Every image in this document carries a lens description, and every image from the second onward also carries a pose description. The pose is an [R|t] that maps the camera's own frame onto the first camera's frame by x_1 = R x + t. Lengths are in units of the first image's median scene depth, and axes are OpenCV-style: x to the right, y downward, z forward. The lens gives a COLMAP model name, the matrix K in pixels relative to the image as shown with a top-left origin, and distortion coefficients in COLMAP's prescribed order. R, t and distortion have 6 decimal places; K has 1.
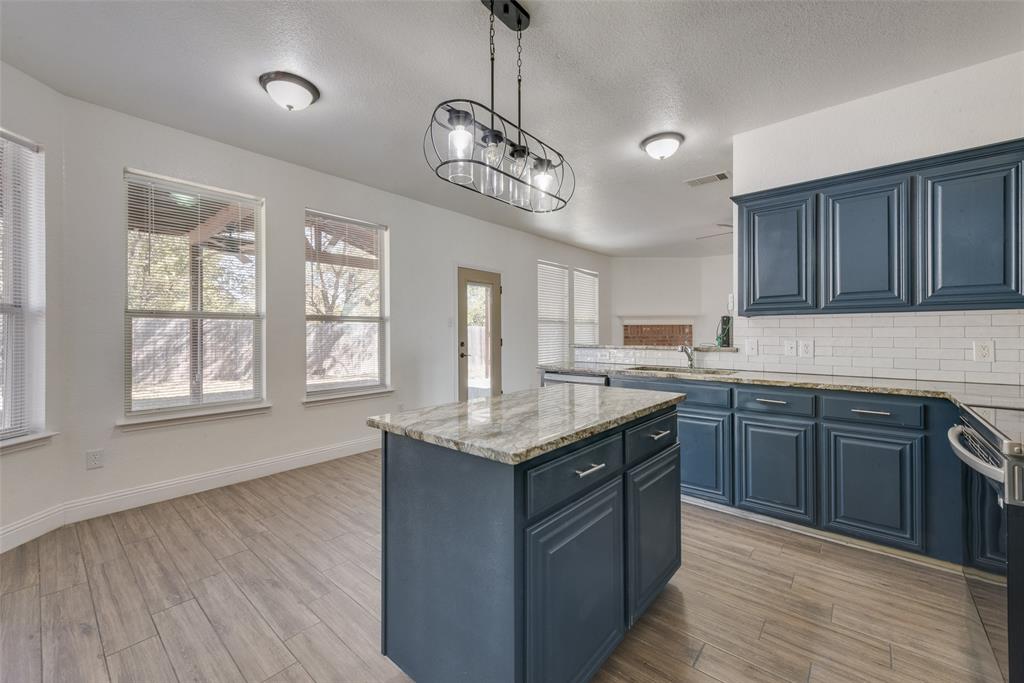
lens RADIAL K [[402.6, 0, 509.6], [0, 402.6, 334.5], [0, 0, 1]] dist [0.014286, -0.001656]
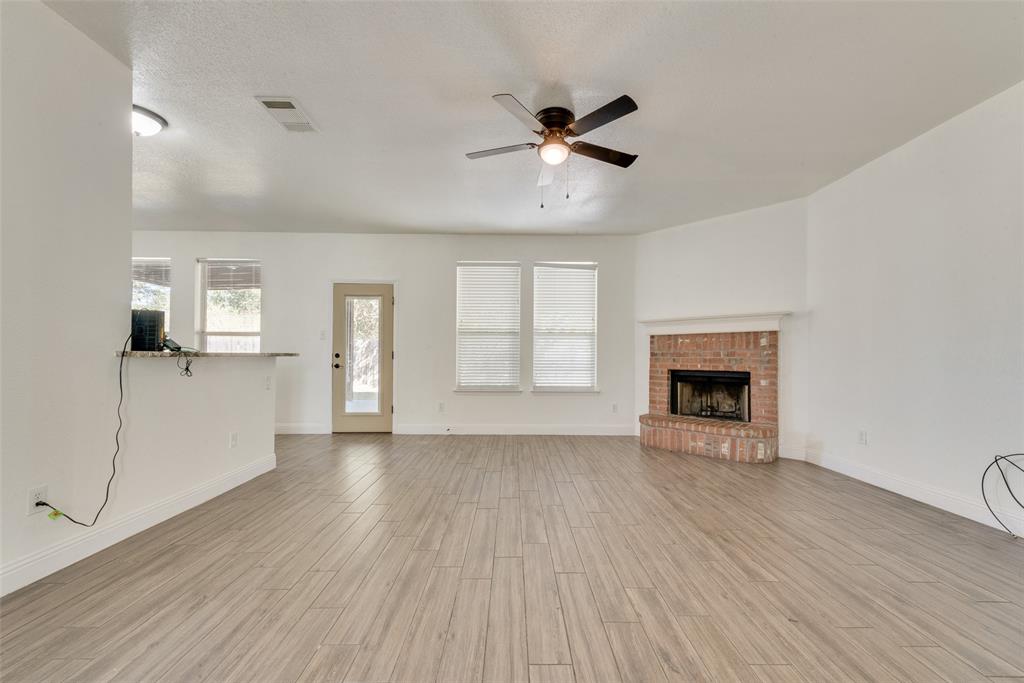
lens RADIAL K [[402.6, 0, 516.4], [0, 402.6, 355.8], [0, 0, 1]] dist [0.014286, -0.001656]
pose [[0.667231, 0.003683, -0.744841, 1.155546], [-0.011152, 0.999925, -0.005046, 0.028928], [0.744767, 0.011673, 0.667223, 0.742419]]
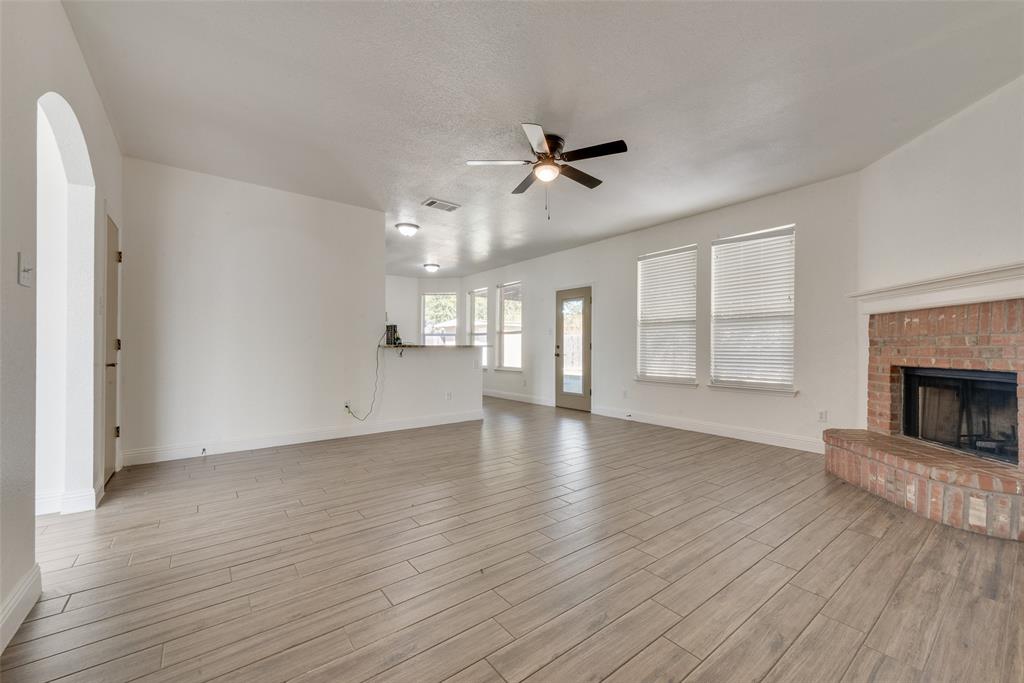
lens RADIAL K [[402.6, 0, 518.6], [0, 402.6, 347.4], [0, 0, 1]] dist [0.014286, -0.001656]
pose [[-0.178259, 0.001808, -0.983982, 1.461951], [-0.007471, 0.999967, 0.003191, 0.026562], [0.983955, 0.007920, -0.178239, 1.291170]]
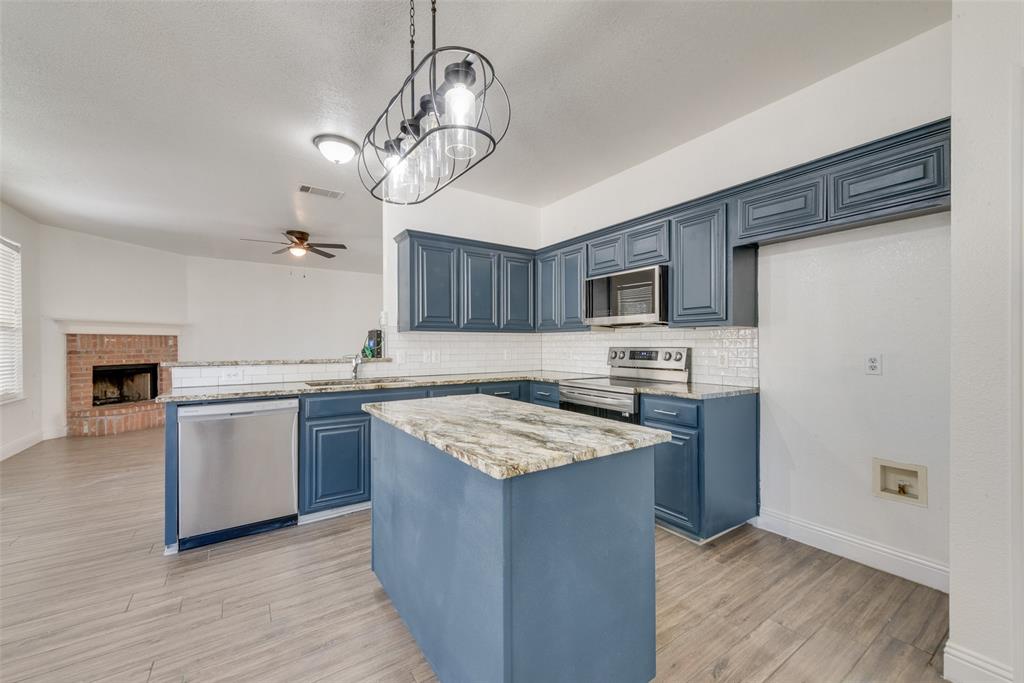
lens RADIAL K [[402.6, 0, 507.0], [0, 402.6, 345.1], [0, 0, 1]] dist [0.014286, -0.001656]
pose [[0.263701, -0.003459, 0.964598, -0.316543], [0.005593, 0.999982, 0.002057, -0.003428], [-0.964588, 0.004852, 0.263715, 0.247065]]
